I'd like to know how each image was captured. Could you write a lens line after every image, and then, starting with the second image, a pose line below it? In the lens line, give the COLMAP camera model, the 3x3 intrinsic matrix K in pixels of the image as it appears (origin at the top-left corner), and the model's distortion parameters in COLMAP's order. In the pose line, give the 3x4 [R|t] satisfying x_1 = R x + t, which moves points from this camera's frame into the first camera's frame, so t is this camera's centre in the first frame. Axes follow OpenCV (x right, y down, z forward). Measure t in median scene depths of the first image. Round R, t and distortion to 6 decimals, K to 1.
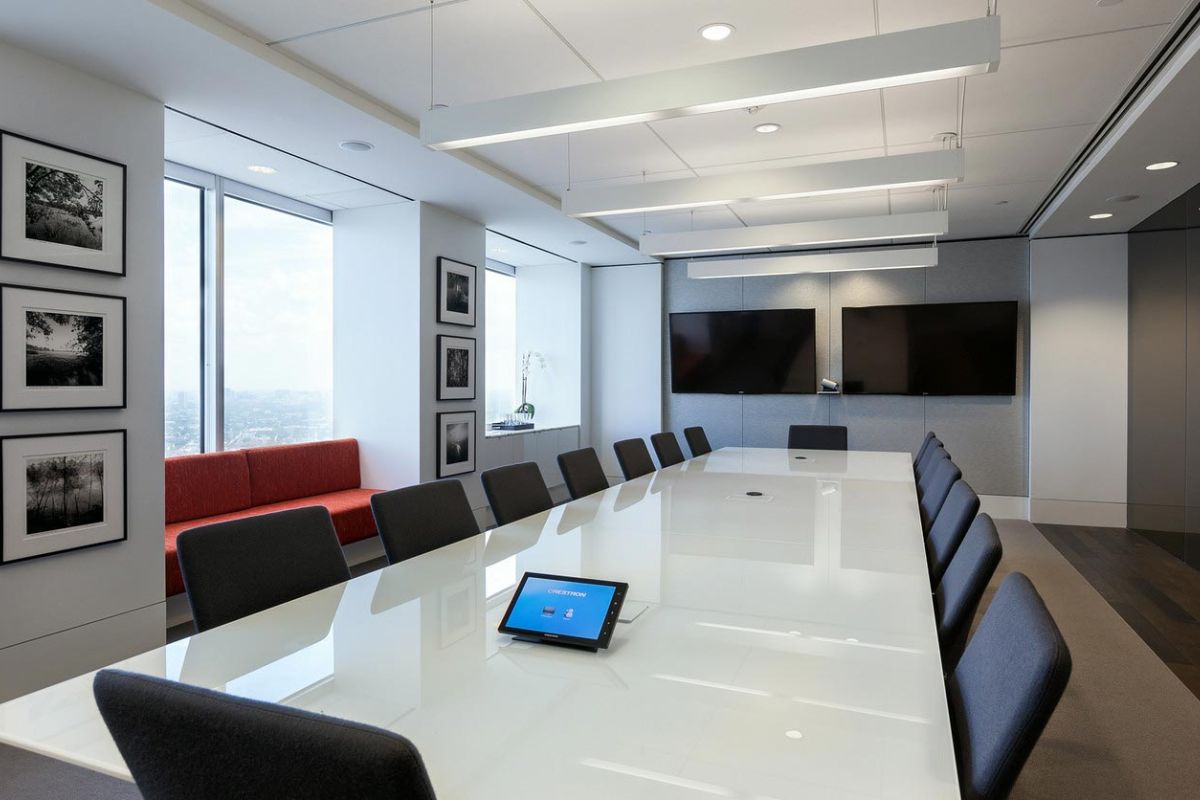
lens RADIAL K [[727.5, 0, 600.0], [0, 727.5, 388.7], [0, 0, 1]] dist [-0.008410, -0.000943]
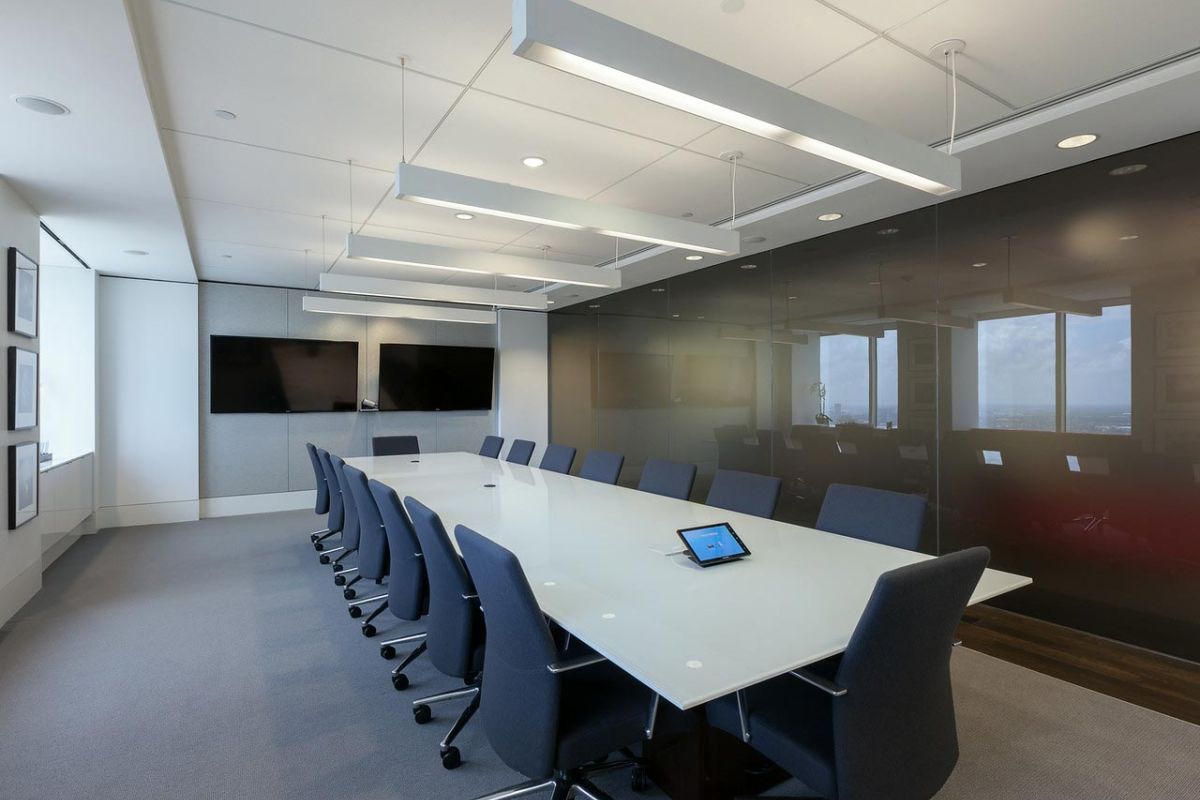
lens RADIAL K [[589.1, 0, 599.6], [0, 589.1, 402.3], [0, 0, 1]] dist [-0.001738, -0.000116]
pose [[0.578509, -0.008539, 0.815631, -0.297826], [0.010613, 0.999939, 0.002941, -0.007068], [-0.815607, 0.006955, 0.578564, 0.092055]]
